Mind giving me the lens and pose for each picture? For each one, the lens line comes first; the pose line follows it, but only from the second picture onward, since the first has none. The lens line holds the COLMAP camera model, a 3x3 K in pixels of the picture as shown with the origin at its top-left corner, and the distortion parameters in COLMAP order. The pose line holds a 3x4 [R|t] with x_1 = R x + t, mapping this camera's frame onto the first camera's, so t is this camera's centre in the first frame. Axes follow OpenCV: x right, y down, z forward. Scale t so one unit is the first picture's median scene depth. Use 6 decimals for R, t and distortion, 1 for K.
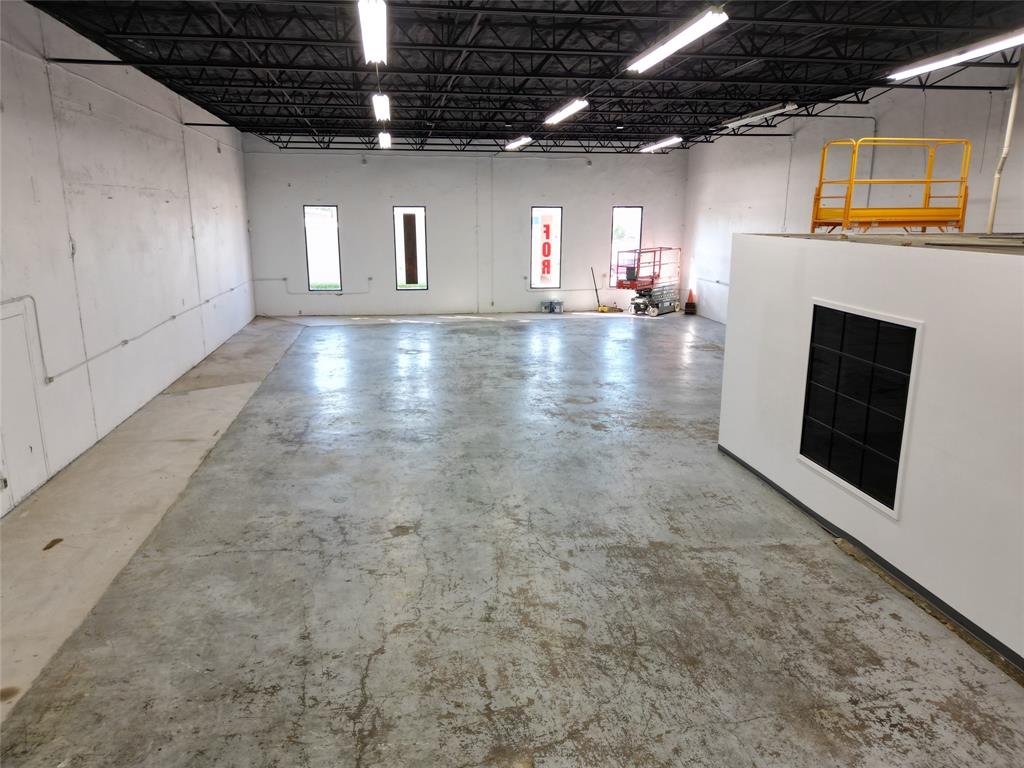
lens RADIAL K [[714.3, 0, 510.5], [0, 714.3, 385.1], [0, 0, 1]] dist [0.035326, -0.020517]
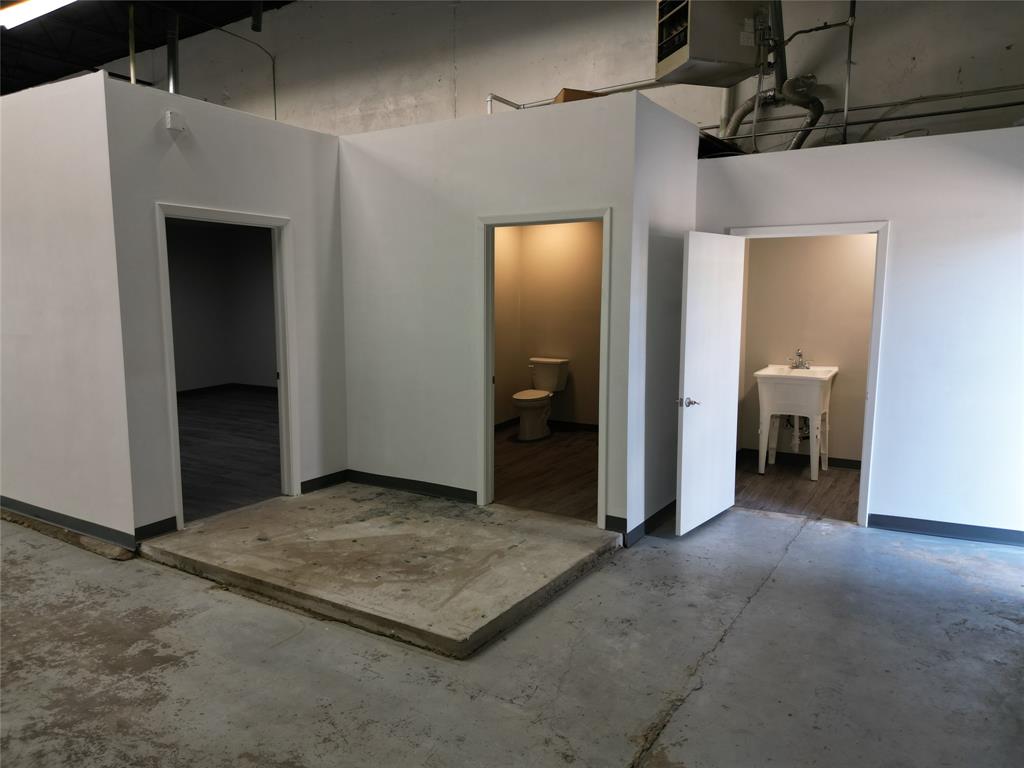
lens RADIAL K [[714.3, 0, 514.0], [0, 714.3, 384.6], [0, 0, 1]] dist [0.035326, -0.020517]
pose [[0.657202, -0.092328, 0.748038, 0.314168], [0.178243, 0.983356, -0.035226, 0.271209], [-0.732335, 0.156484, 0.662721, -0.054435]]
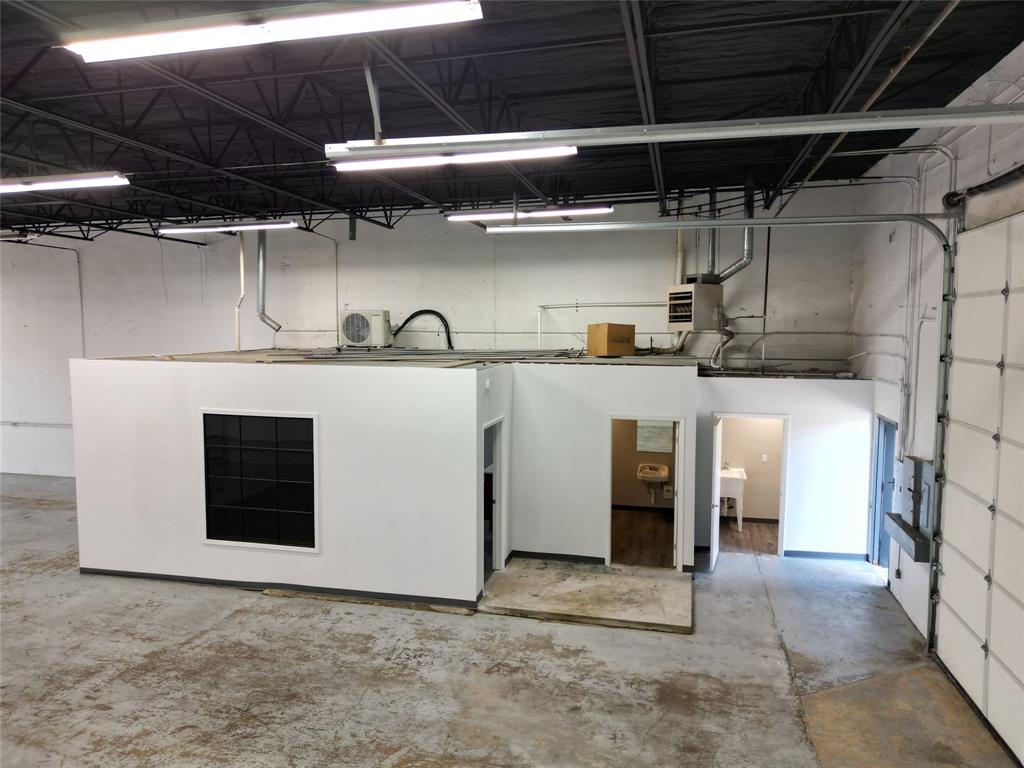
lens RADIAL K [[714.3, 0, 506.0], [0, 714.3, 380.7], [0, 0, 1]] dist [0.035326, -0.020517]
pose [[0.388302, -0.075783, 0.918411, -0.587702], [0.216925, 0.976124, -0.011170, -0.048088], [-0.895636, 0.203564, 0.395471, 0.045139]]
